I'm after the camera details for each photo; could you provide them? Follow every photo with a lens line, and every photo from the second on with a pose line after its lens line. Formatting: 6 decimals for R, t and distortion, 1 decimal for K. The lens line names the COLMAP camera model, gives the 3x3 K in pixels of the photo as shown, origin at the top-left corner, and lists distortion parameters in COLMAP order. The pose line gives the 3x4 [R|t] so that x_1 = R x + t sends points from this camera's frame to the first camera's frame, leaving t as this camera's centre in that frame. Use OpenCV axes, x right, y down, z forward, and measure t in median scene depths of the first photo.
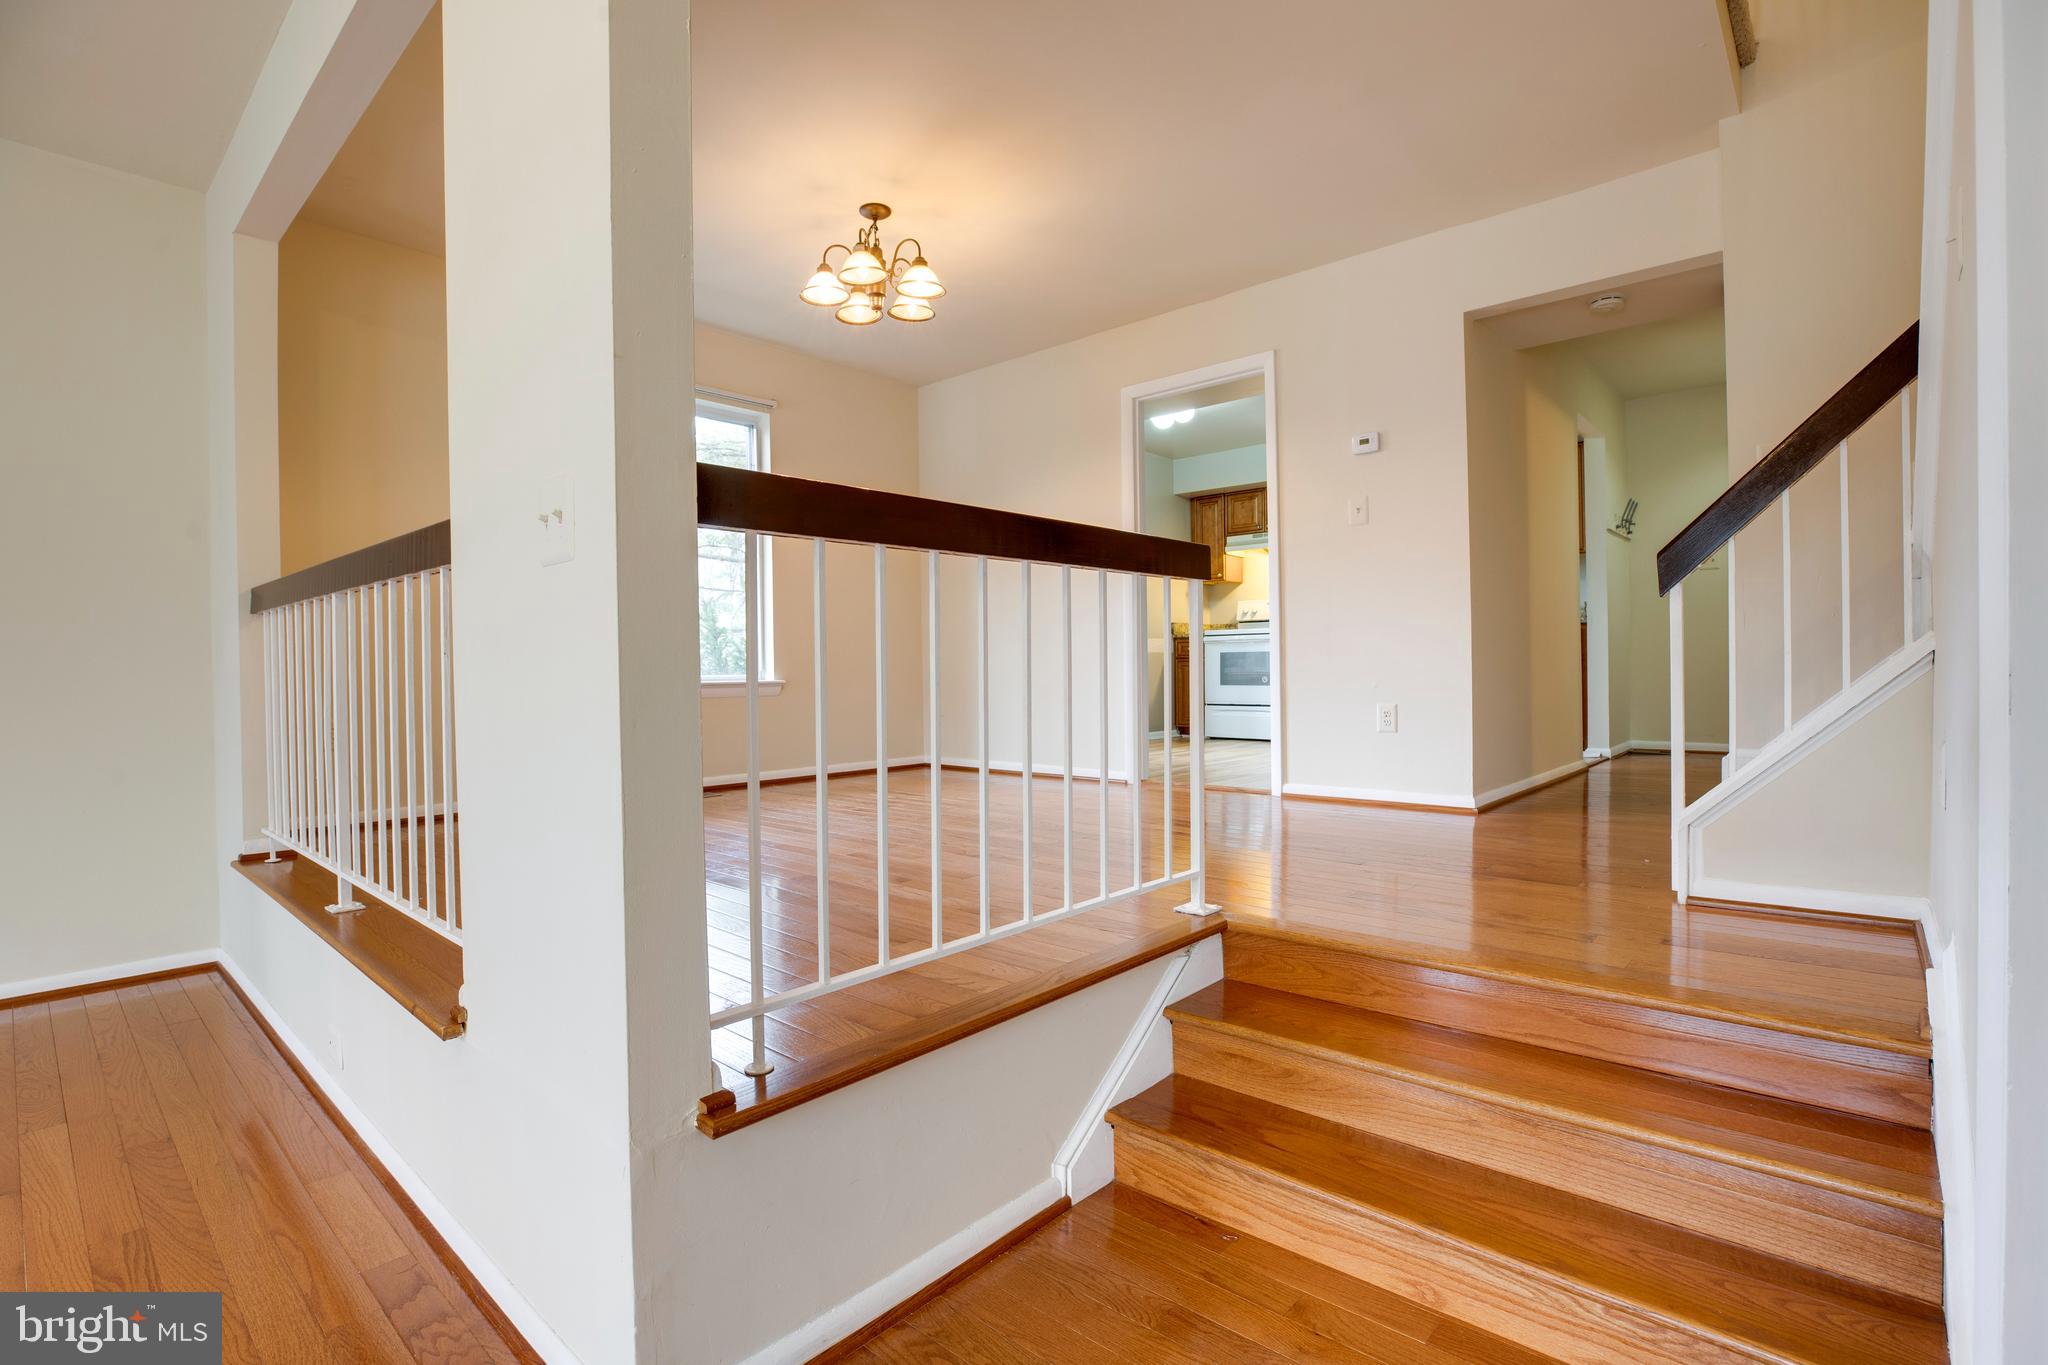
lens RADIAL K [[972.9, 0, 1024.0], [0, 972.9, 682.5], [0, 0, 1]] dist [-0.049978, 0.000218]
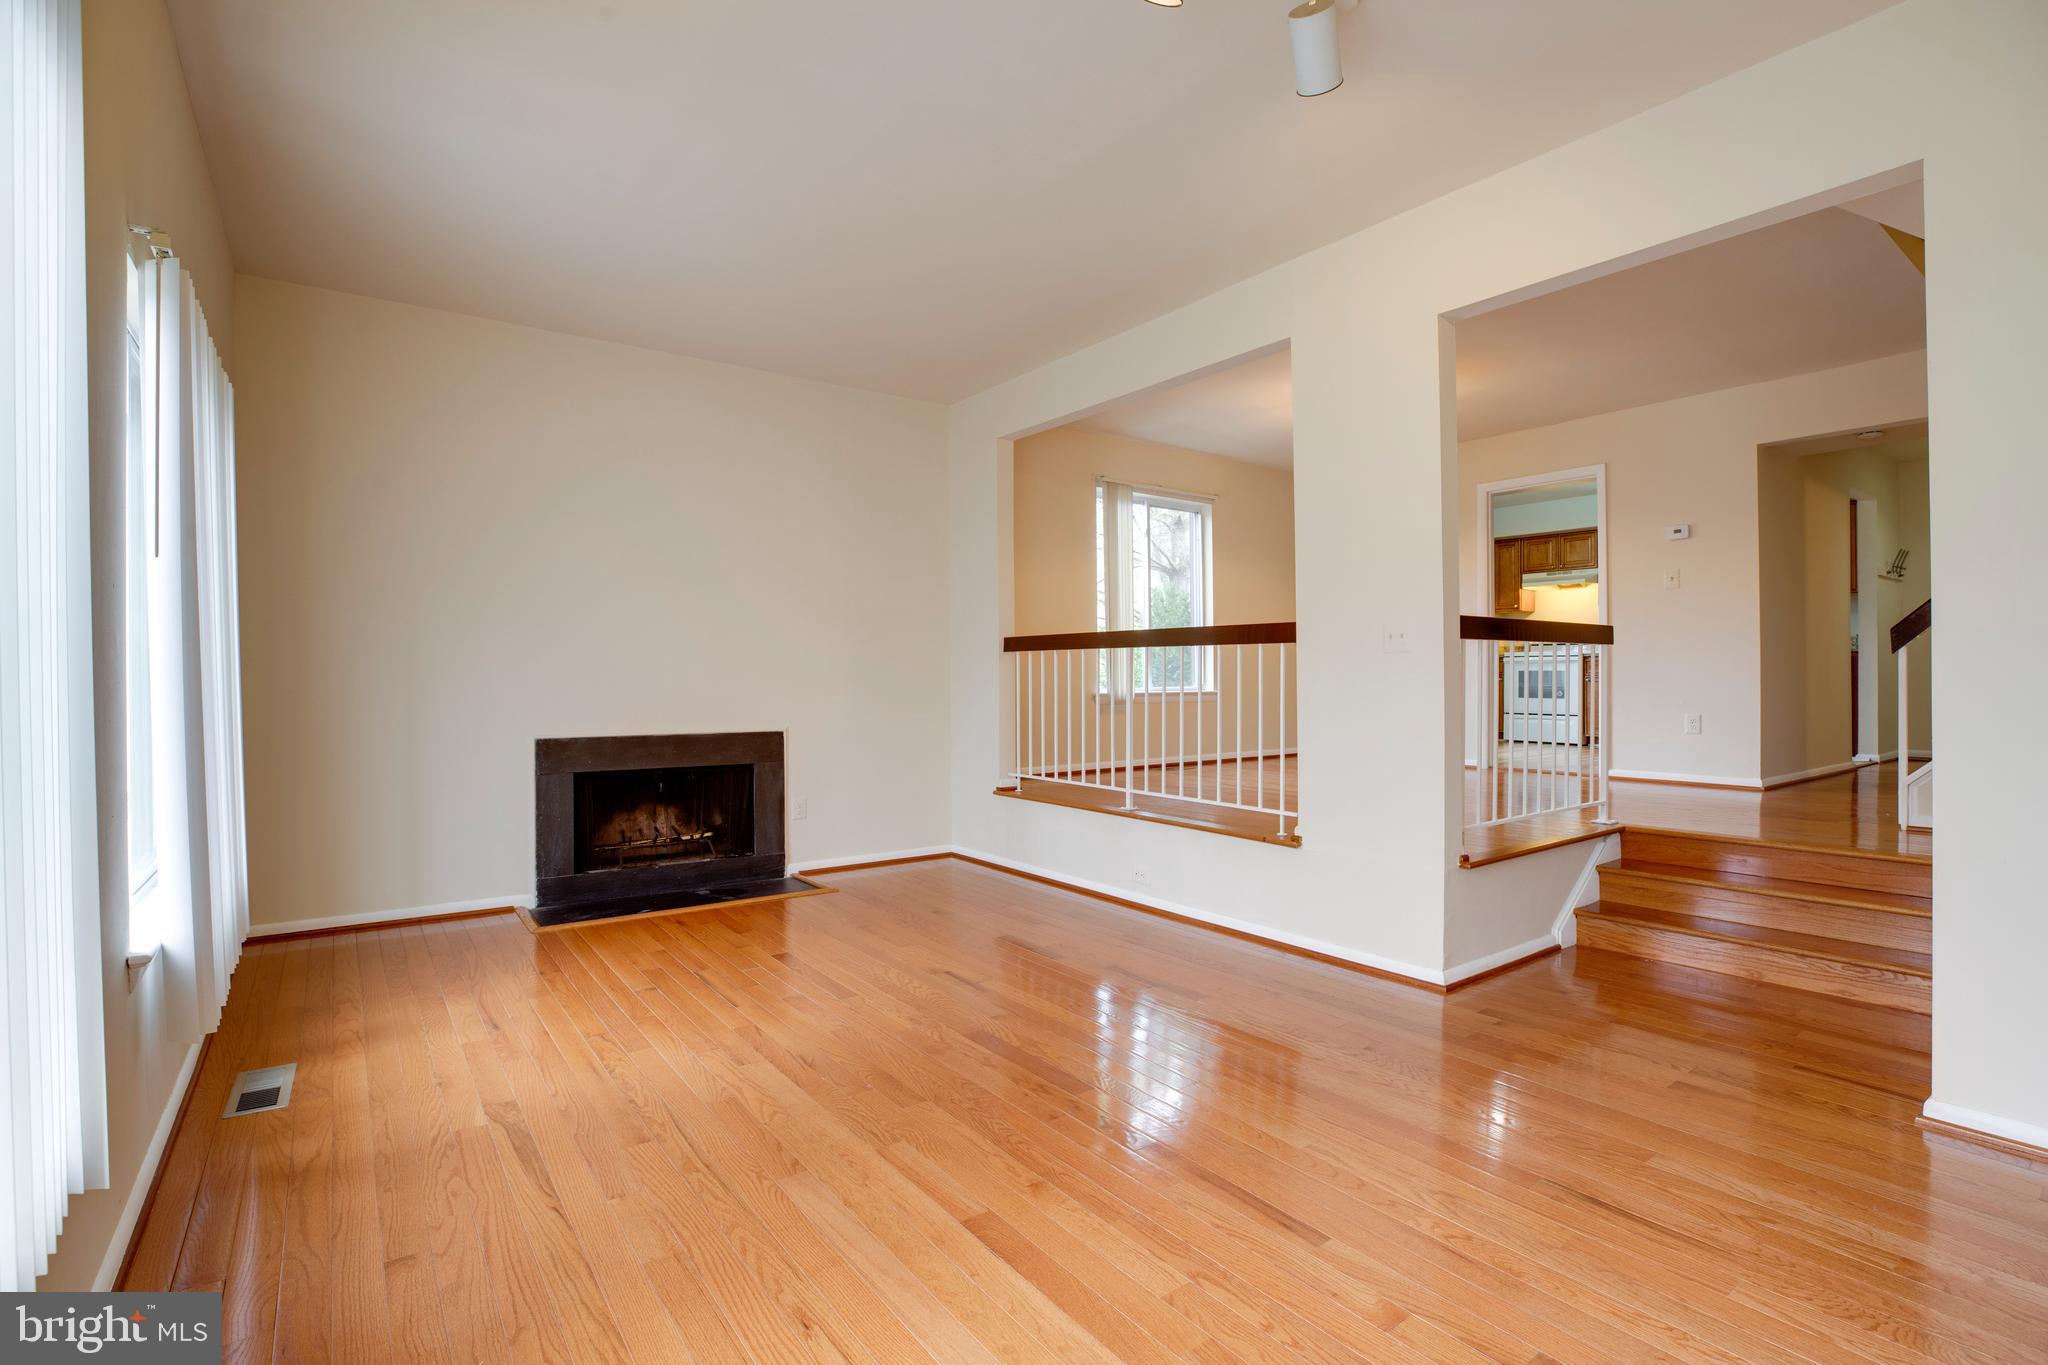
lens RADIAL K [[973.0, 0, 1013.1], [0, 973.0, 680.8], [0, 0, 1]] dist [-0.052946, 0.012366]
pose [[0.977256, 0.011198, -0.211769, -0.379162], [-0.012985, 0.999891, -0.007048, -0.005325], [0.211667, 0.009637, 0.977294, -0.717052]]
